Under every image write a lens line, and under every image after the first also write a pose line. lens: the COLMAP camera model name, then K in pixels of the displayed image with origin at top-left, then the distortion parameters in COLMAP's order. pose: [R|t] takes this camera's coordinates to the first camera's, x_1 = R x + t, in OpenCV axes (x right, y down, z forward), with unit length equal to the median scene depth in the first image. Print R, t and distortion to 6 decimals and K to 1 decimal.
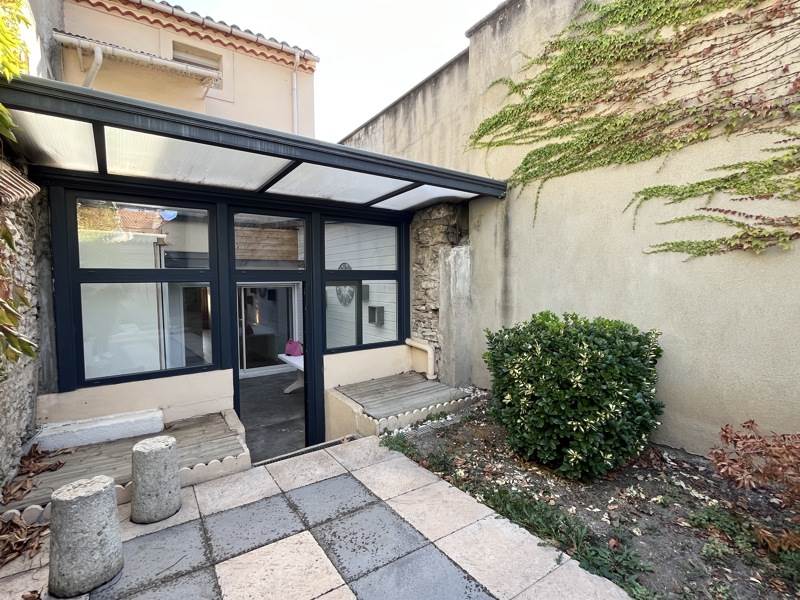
lens RADIAL K [[381.2, 0, 397.7], [0, 381.2, 300.7], [0, 0, 1]] dist [0.000043, 0.000031]
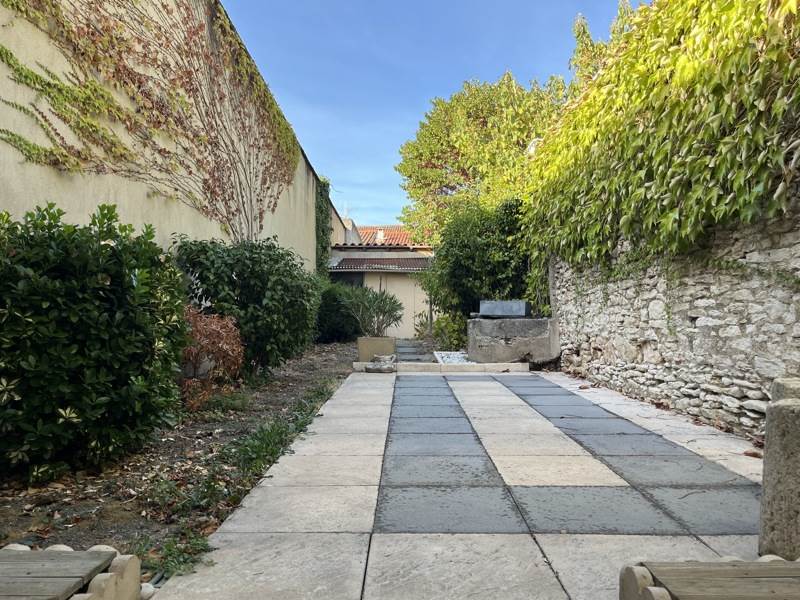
lens RADIAL K [[606.2, 0, 399.0], [0, 606.2, 300.0], [0, 0, 1]] dist [-0.000879, -0.000101]
pose [[-0.827344, 0.034688, 0.560624, -0.627014], [0.039742, 0.999205, -0.003176, 0.235046], [-0.560288, 0.019653, -0.828065, 1.803515]]
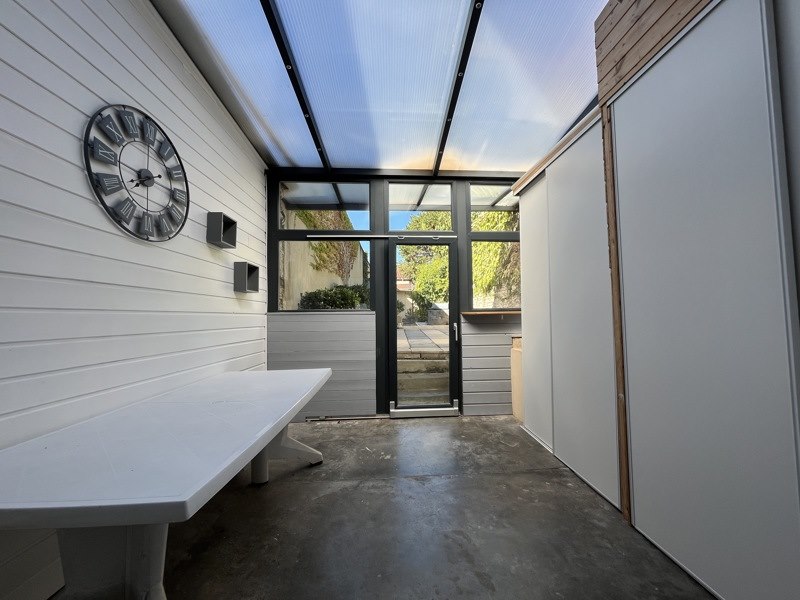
lens RADIAL K [[320.5, 0, 401.3], [0, 320.5, 298.2], [0, 0, 1]] dist [-0.016677, 0.000544]
pose [[-0.847085, 0.051023, 0.529003, -1.278250], [0.054286, 0.998481, -0.009378, 0.198004], [-0.528678, 0.020774, -0.848568, 3.124301]]
